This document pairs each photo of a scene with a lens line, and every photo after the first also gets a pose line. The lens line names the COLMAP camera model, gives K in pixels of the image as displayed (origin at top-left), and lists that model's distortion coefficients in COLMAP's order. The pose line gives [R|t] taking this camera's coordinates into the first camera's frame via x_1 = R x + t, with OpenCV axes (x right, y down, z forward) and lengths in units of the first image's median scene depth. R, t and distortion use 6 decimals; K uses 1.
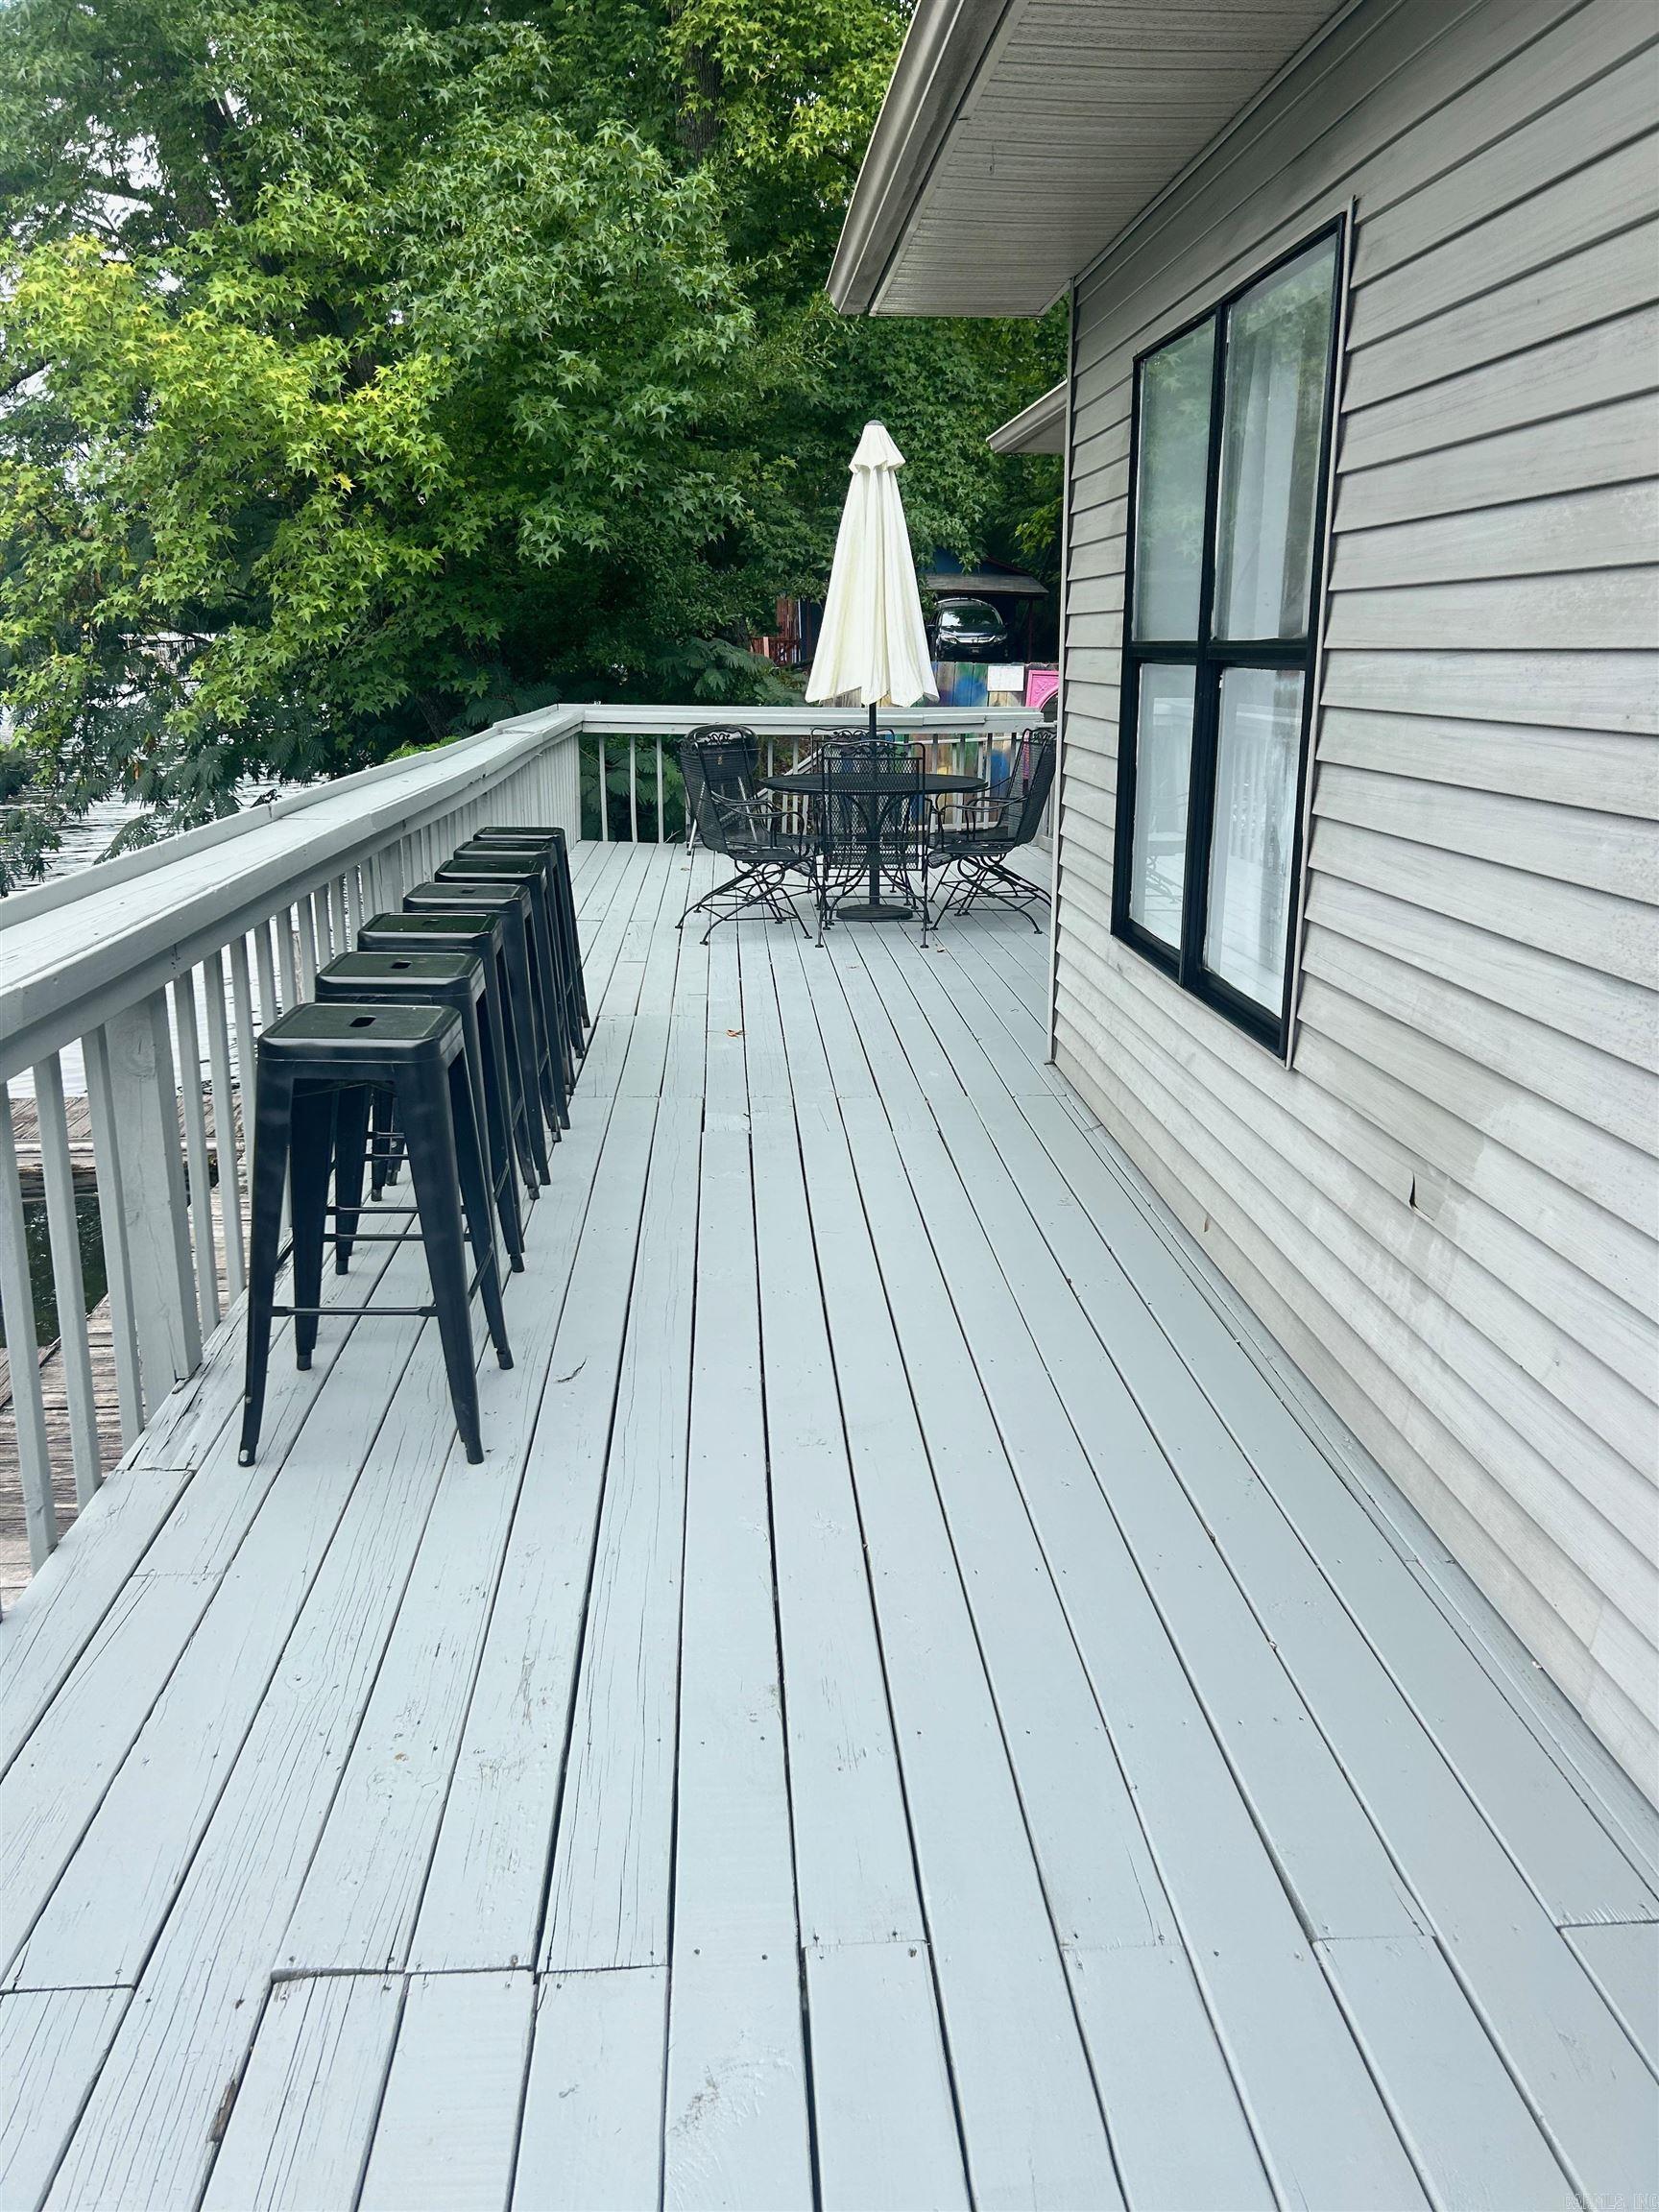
lens RADIAL K [[1665.0, 0, 837.6], [0, 1665.0, 1110.2], [0, 0, 1]] dist [0.042819, -0.004004]
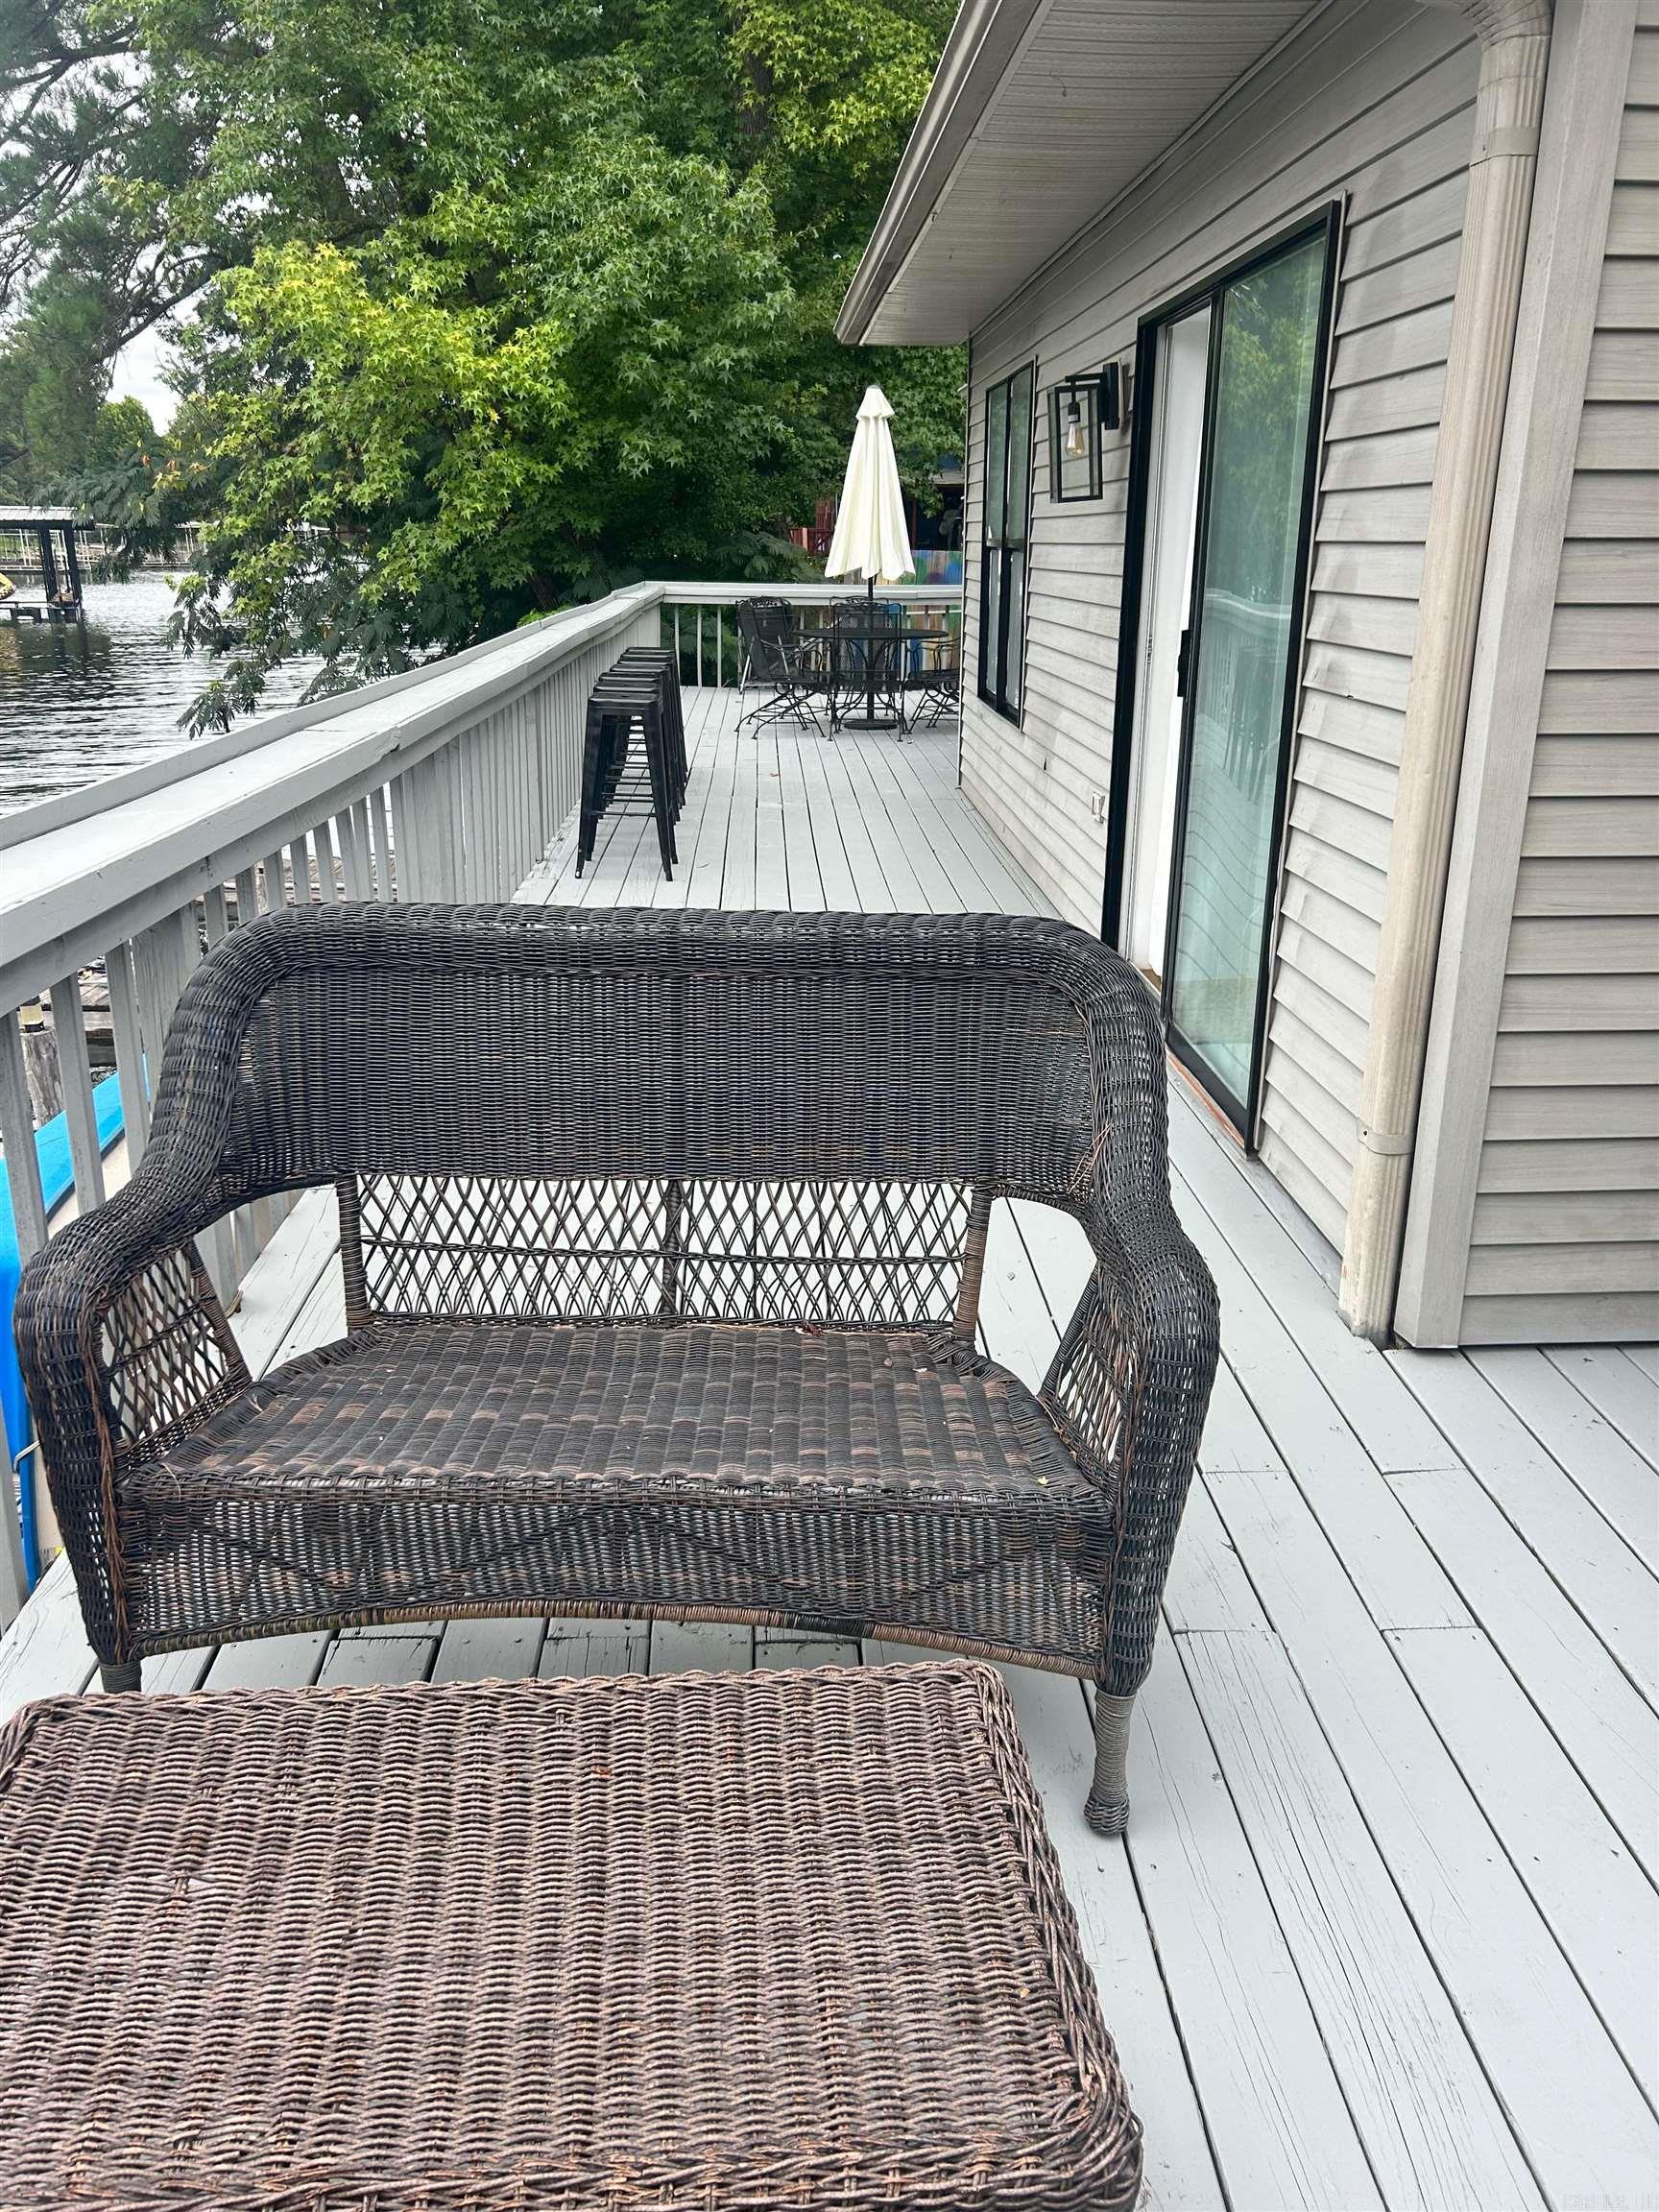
lens RADIAL K [[1734.9, 0, 819.4], [0, 1734.9, 1099.6], [0, 0, 1]] dist [0.039131, 0.005226]
pose [[0.999371, 0.016047, -0.031640, 0.025082], [-0.014720, 0.999019, 0.041754, 0.118154], [0.032279, -0.041262, 0.998627, -0.430873]]
